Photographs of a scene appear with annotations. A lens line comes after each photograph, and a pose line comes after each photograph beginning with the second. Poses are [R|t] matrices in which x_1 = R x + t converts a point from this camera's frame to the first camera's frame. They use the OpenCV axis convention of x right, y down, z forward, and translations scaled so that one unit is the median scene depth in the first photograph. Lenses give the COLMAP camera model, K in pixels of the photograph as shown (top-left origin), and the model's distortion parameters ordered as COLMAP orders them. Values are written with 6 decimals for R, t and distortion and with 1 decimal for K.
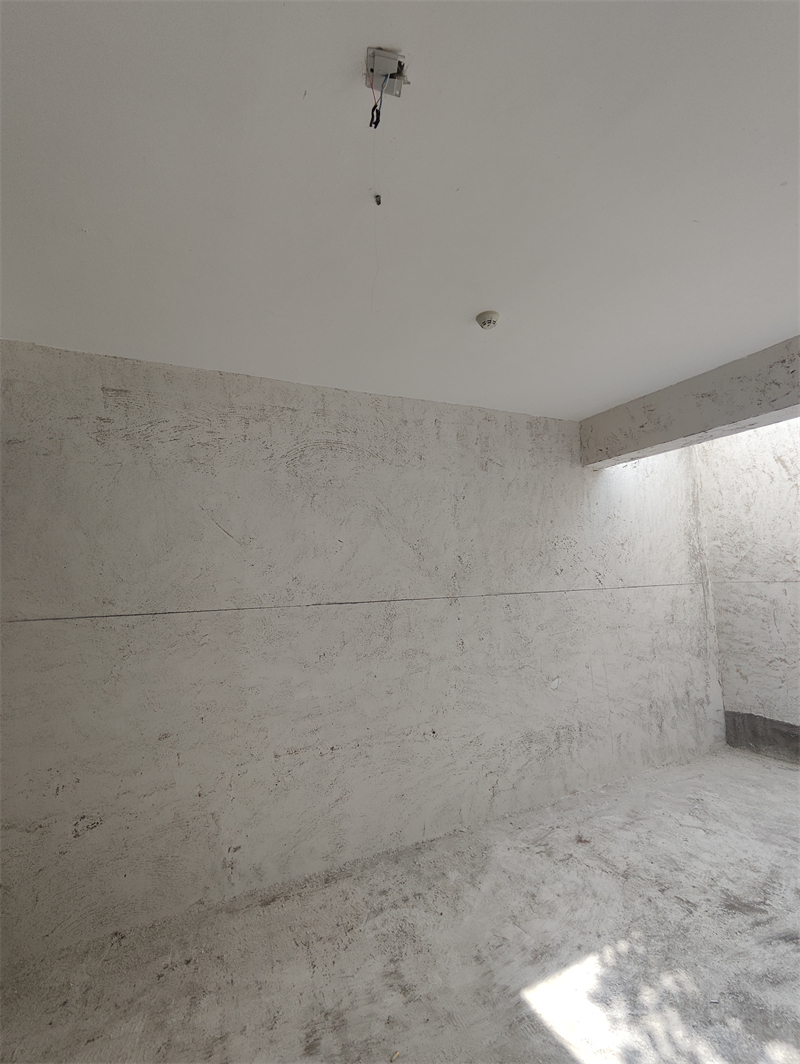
lens RADIAL K [[484.2, 0, 386.9], [0, 484.2, 533.7], [0, 0, 1]] dist [-0.007136, 0.007062]
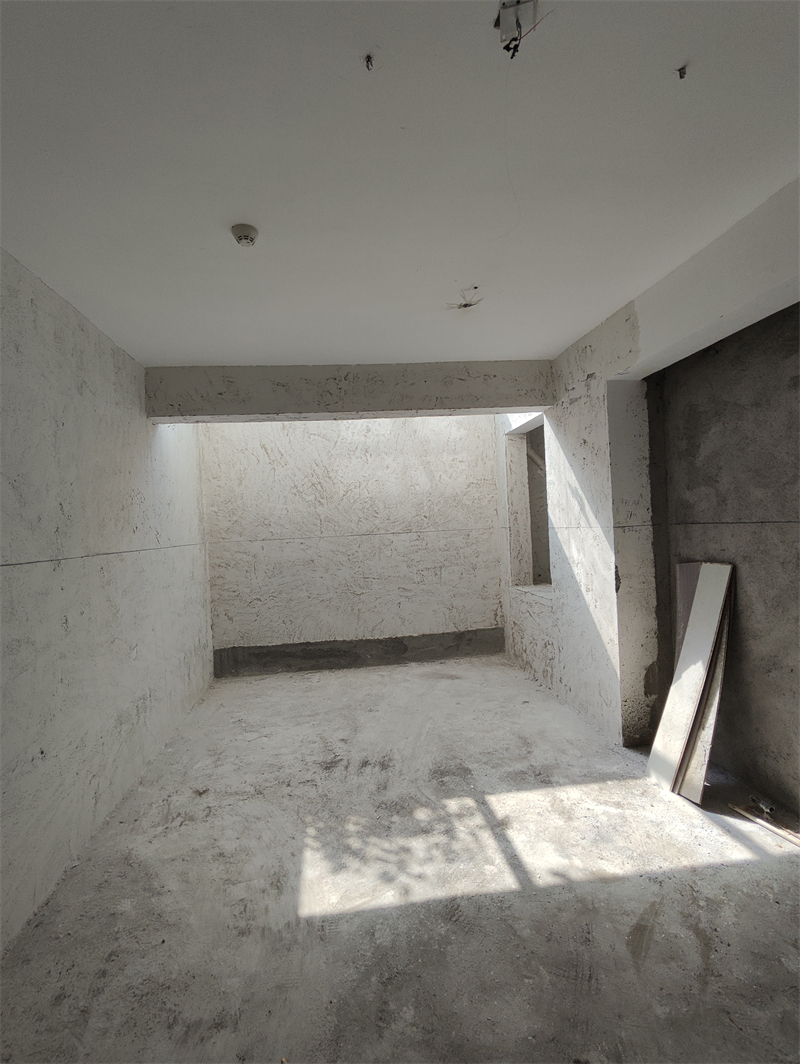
lens RADIAL K [[484.2, 0, 383.8], [0, 484.2, 534.7], [0, 0, 1]] dist [-0.007136, 0.007062]
pose [[0.332831, 0.004696, 0.942975, -0.429962], [-0.056134, 0.998313, 0.014842, 0.063223], [-0.941314, -0.057873, 0.332533, 0.345139]]
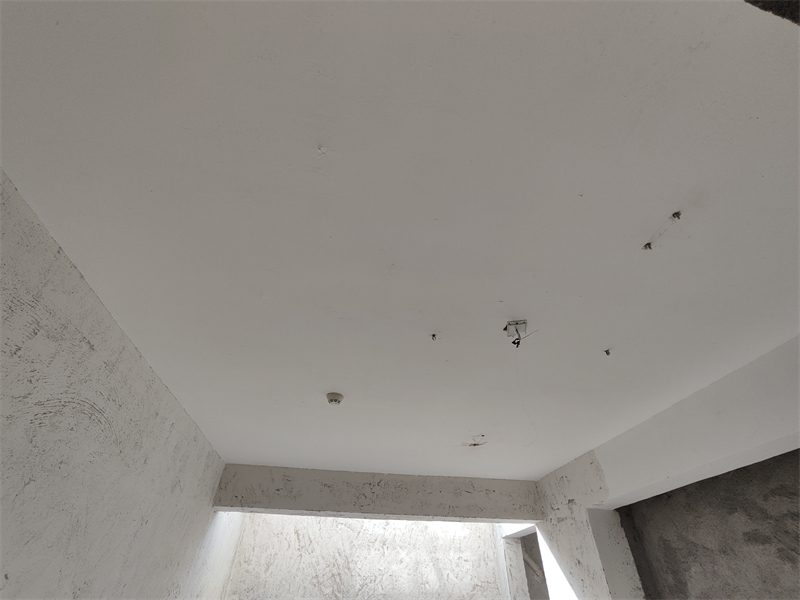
lens RADIAL K [[364.1, 0, 400.8], [0, 364.1, 311.4], [0, 0, 1]] dist [-0.007136, 0.007062]
pose [[0.285345, 0.634098, 0.718678, -0.491754], [-0.122523, 0.767834, -0.628823, -0.012439], [-0.950561, 0.091377, 0.296789, 0.401495]]
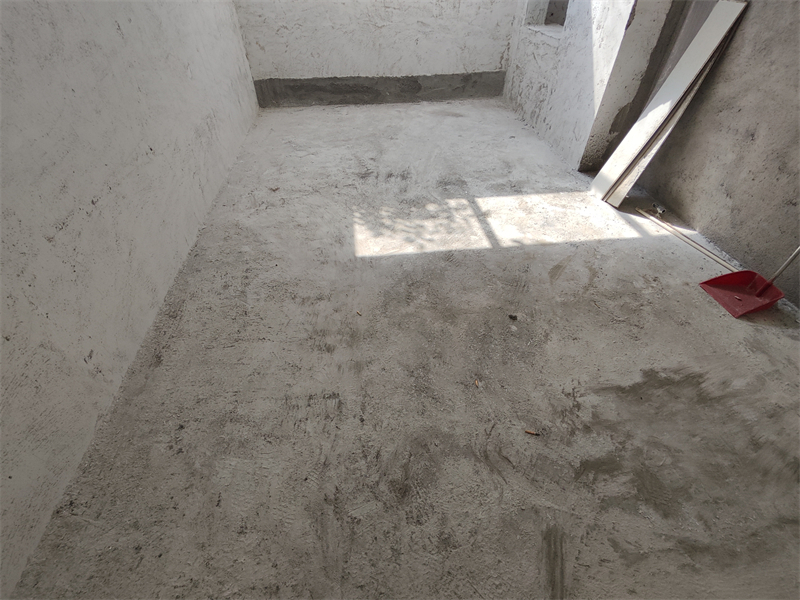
lens RADIAL K [[364.1, 0, 401.5], [0, 364.1, 311.7], [0, 0, 1]] dist [-0.007136, 0.007062]
pose [[0.314989, -0.639611, 0.701198, -0.465081], [-0.104429, 0.710964, 0.695431, 0.110106], [-0.943333, -0.292279, 0.157152, 0.383733]]
